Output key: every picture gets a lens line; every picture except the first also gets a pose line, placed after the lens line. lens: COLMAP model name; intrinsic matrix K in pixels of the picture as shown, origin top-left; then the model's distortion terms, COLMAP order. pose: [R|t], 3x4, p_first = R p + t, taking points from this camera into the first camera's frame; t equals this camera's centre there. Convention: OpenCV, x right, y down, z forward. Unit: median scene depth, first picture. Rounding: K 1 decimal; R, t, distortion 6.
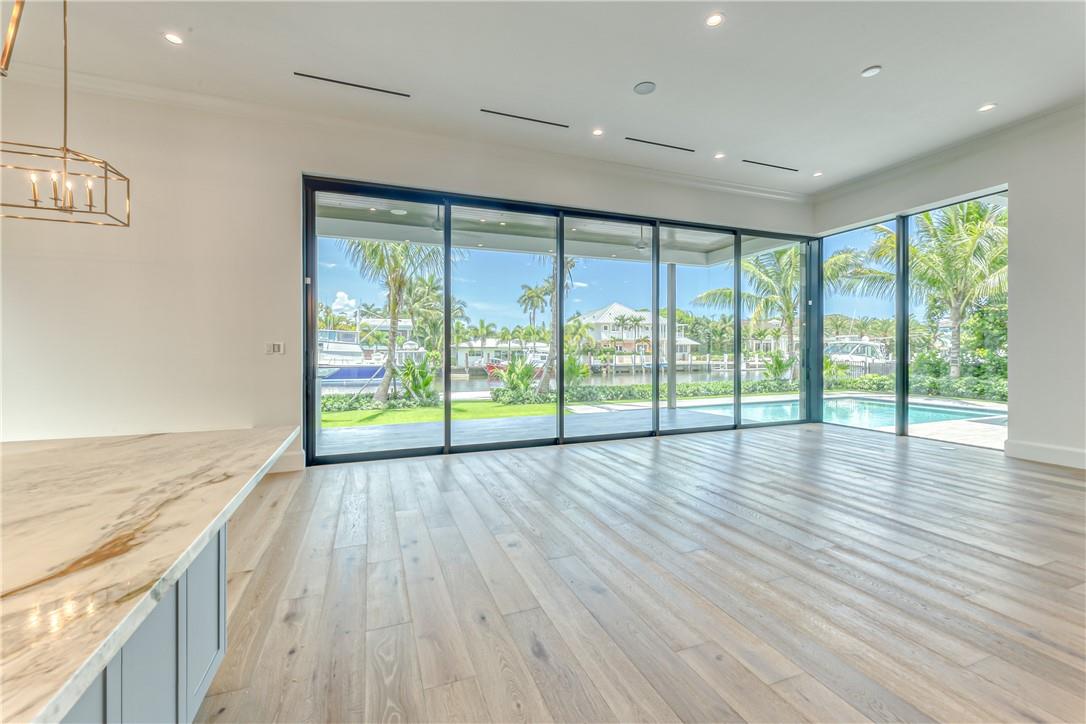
lens RADIAL K [[440.7, 0, 542.9], [0, 440.7, 356.2], [0, 0, 1]] dist [-0.000560, -0.000480]
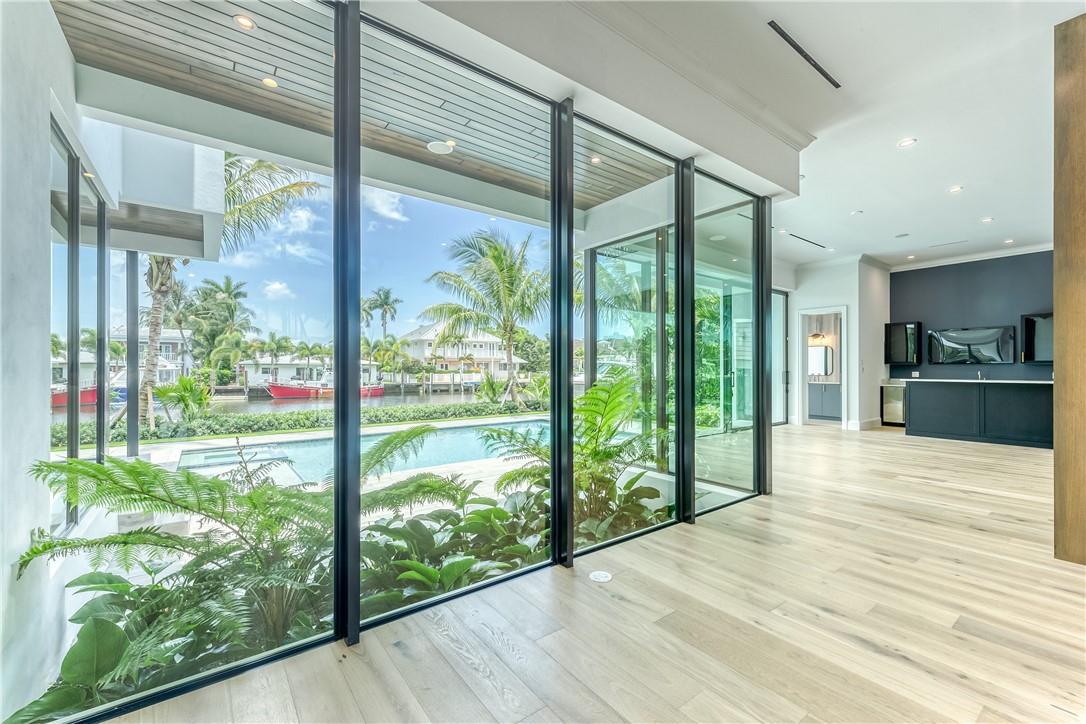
lens RADIAL K [[440.7, 0, 542.6], [0, 440.7, 367.4], [0, 0, 1]] dist [-0.000560, -0.000480]
pose [[0.955816, 0.003858, 0.293940, 0.113314], [0.000208, 0.999905, -0.013799, -0.001886], [-0.293965, 0.013250, 0.955724, 0.021989]]
